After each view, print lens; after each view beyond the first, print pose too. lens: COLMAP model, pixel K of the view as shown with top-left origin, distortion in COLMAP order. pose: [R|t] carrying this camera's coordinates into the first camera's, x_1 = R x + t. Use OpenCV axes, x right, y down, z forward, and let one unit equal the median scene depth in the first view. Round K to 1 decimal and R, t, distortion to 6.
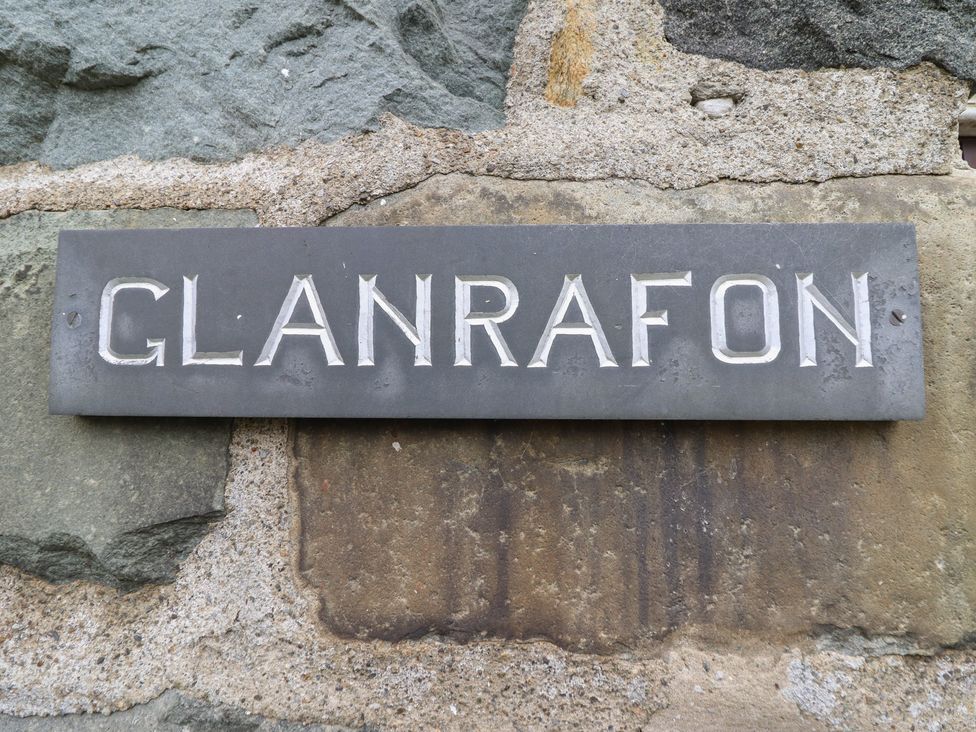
lens RADIAL K [[518.8, 0, 486.5], [0, 518.8, 354.1], [0, 0, 1]] dist [0.002734, -0.013840]
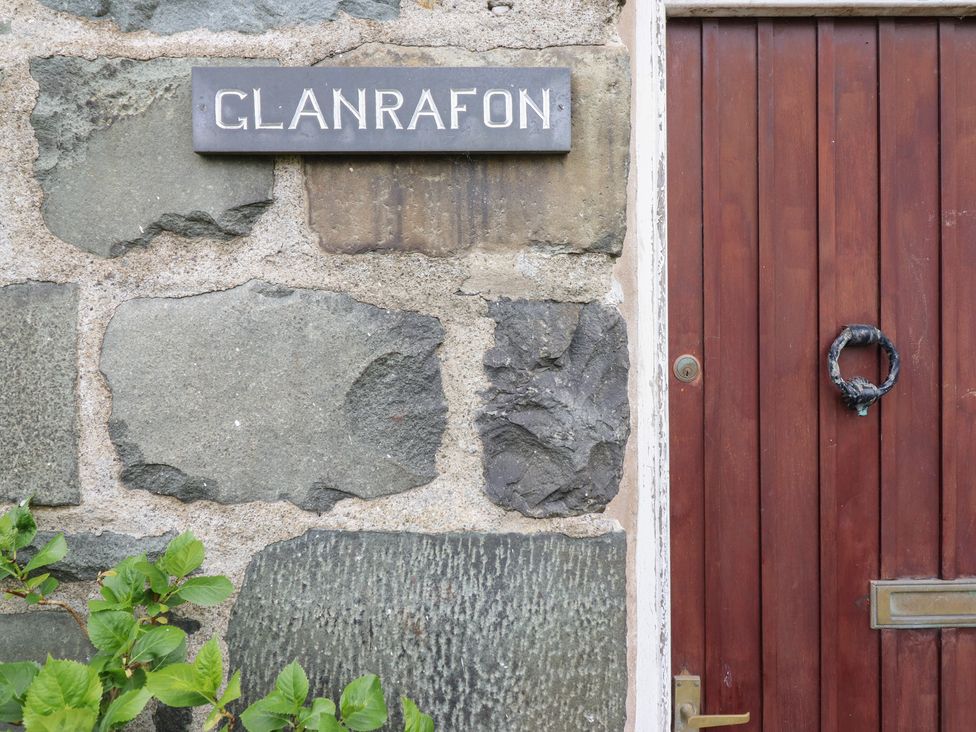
lens RADIAL K [[732.2, 0, 488.0], [0, 732.2, 366.0], [0, 0, 1]] dist [0.021412, -0.006189]
pose [[0.998039, -0.014501, 0.060887, 0.213361], [0.008593, 0.995326, 0.096184, 0.733589], [-0.061997, -0.095473, 0.993500, -2.298782]]
